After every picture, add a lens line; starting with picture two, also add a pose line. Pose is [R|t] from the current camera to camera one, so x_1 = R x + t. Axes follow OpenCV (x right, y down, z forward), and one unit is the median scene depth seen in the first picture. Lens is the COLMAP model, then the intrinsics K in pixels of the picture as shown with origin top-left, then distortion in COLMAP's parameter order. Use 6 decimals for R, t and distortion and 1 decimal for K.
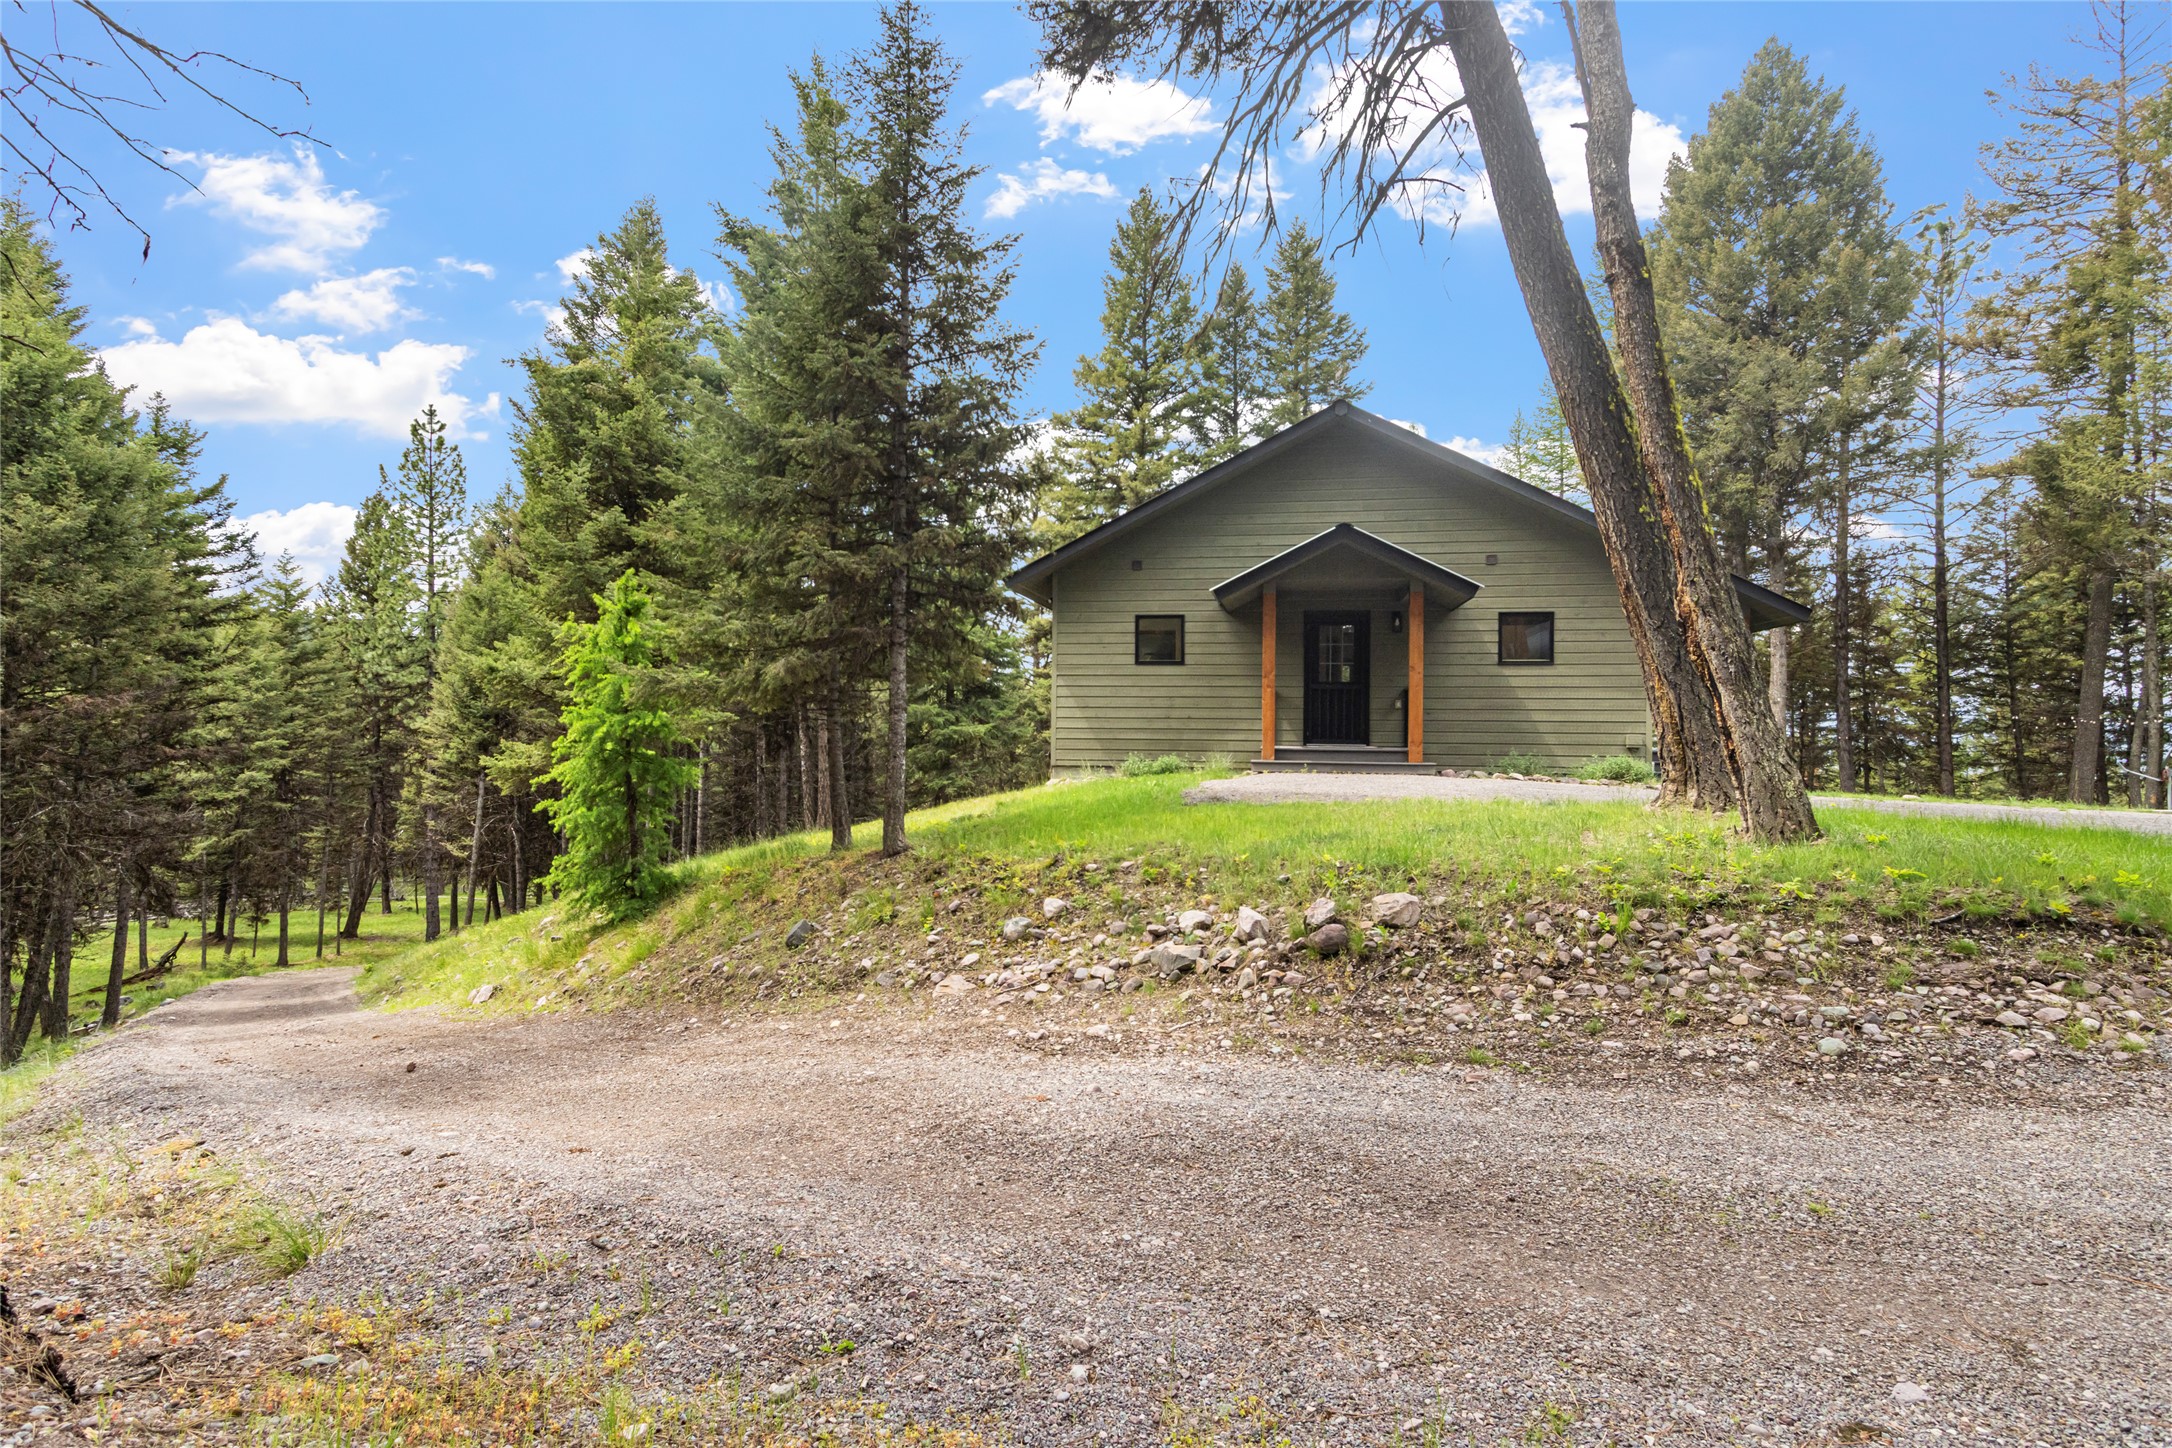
lens RADIAL K [[1301.8, 0, 1086.0], [0, 1301.8, 724.0], [0, 0, 1]] dist [0.006333, 0.001280]
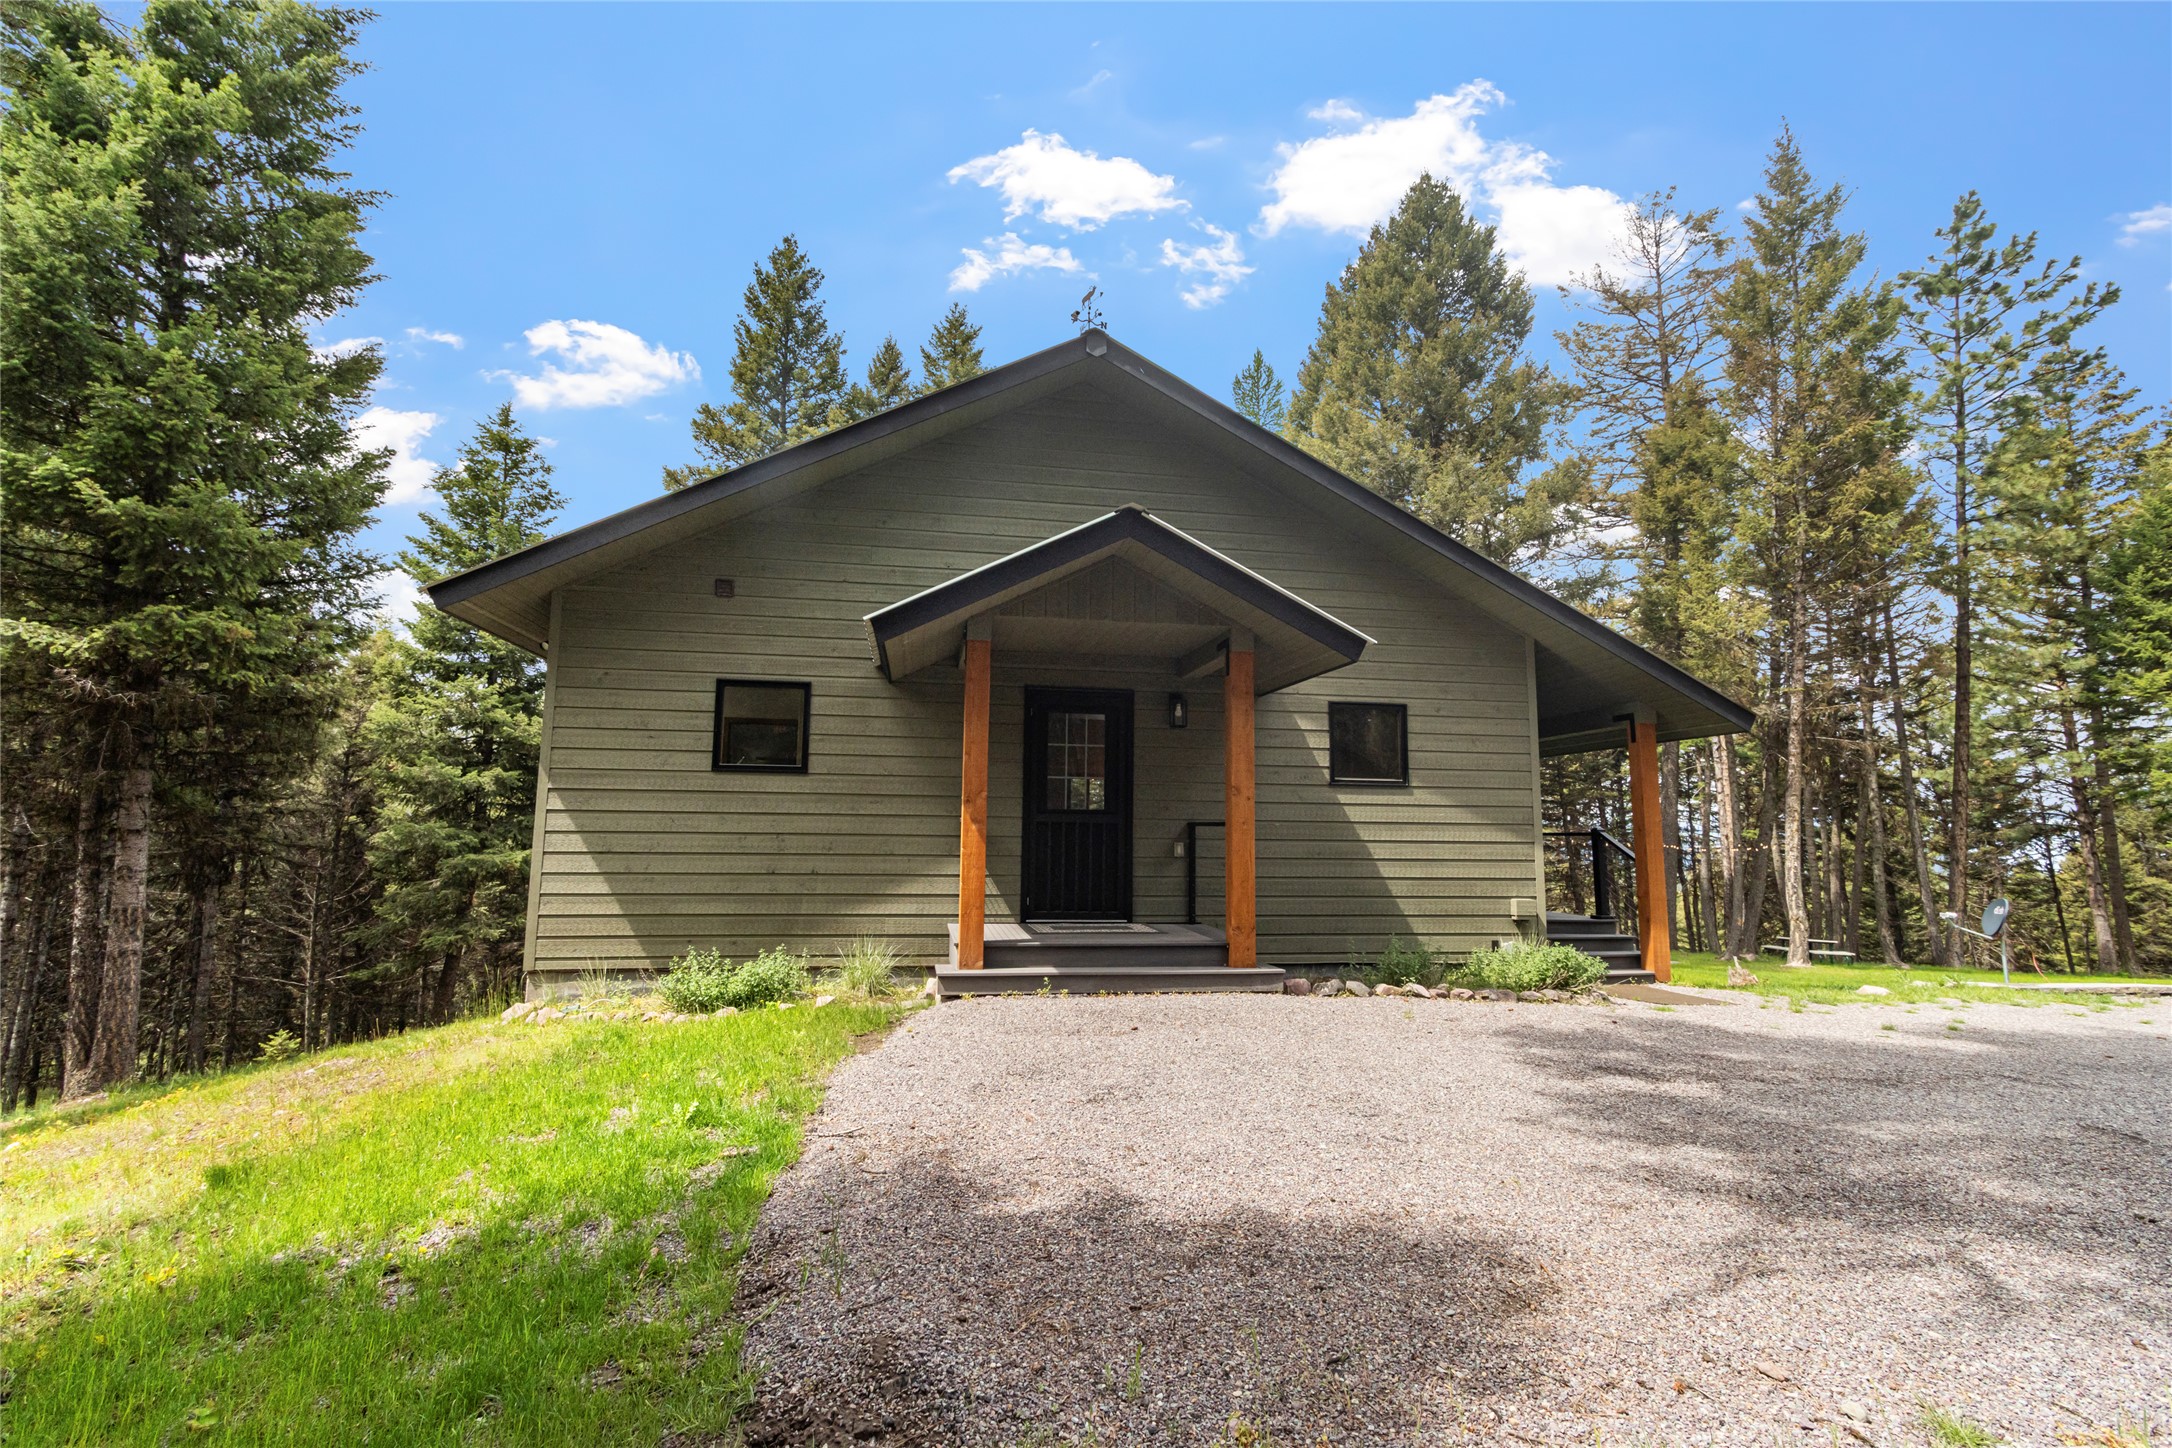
lens RADIAL K [[1071.0, 0, 1086.0], [0, 1071.0, 724.0], [0, 0, 1]] dist [0.035170, 0.000069]
pose [[0.951074, 0.037310, 0.306701, 0.048642], [-0.008652, 0.995509, -0.094273, -0.025506], [-0.308840, 0.087007, 0.947126, 0.548074]]
